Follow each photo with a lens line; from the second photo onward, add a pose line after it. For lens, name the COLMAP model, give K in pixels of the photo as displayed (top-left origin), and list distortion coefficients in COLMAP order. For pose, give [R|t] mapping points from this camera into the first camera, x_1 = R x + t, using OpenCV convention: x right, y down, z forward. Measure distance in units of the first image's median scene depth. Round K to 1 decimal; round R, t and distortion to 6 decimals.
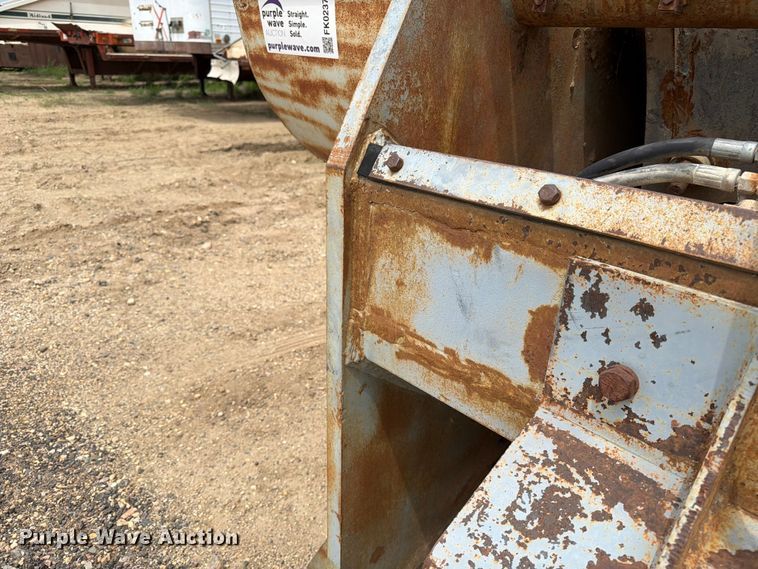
lens RADIAL K [[535.1, 0, 379.0], [0, 535.1, 284.5], [0, 0, 1]] dist [0.076085, -0.107289]
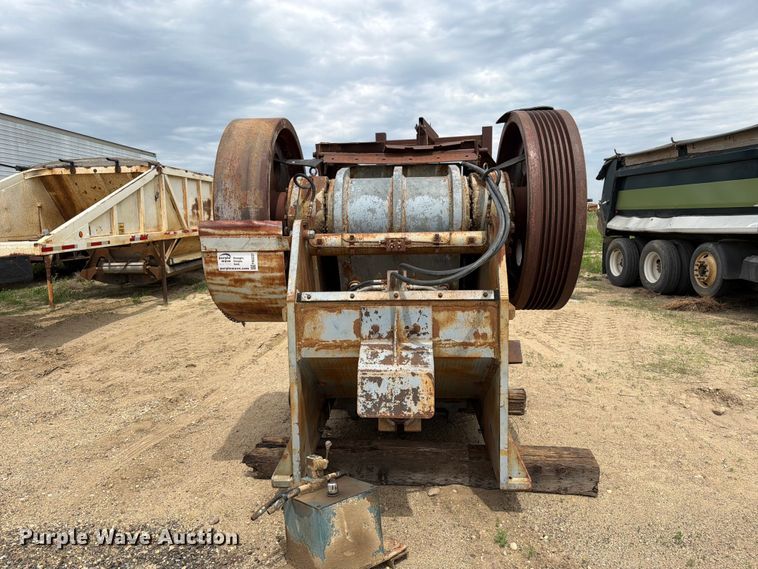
lens RADIAL K [[535.1, 0, 379.0], [0, 535.1, 284.5], [0, 0, 1]] dist [0.076085, -0.107289]
pose [[0.742992, -0.140363, 0.654416, -2.096652], [0.309435, 0.939030, -0.149909, 0.425266], [-0.593475, 0.313881, 0.741125, -2.171923]]
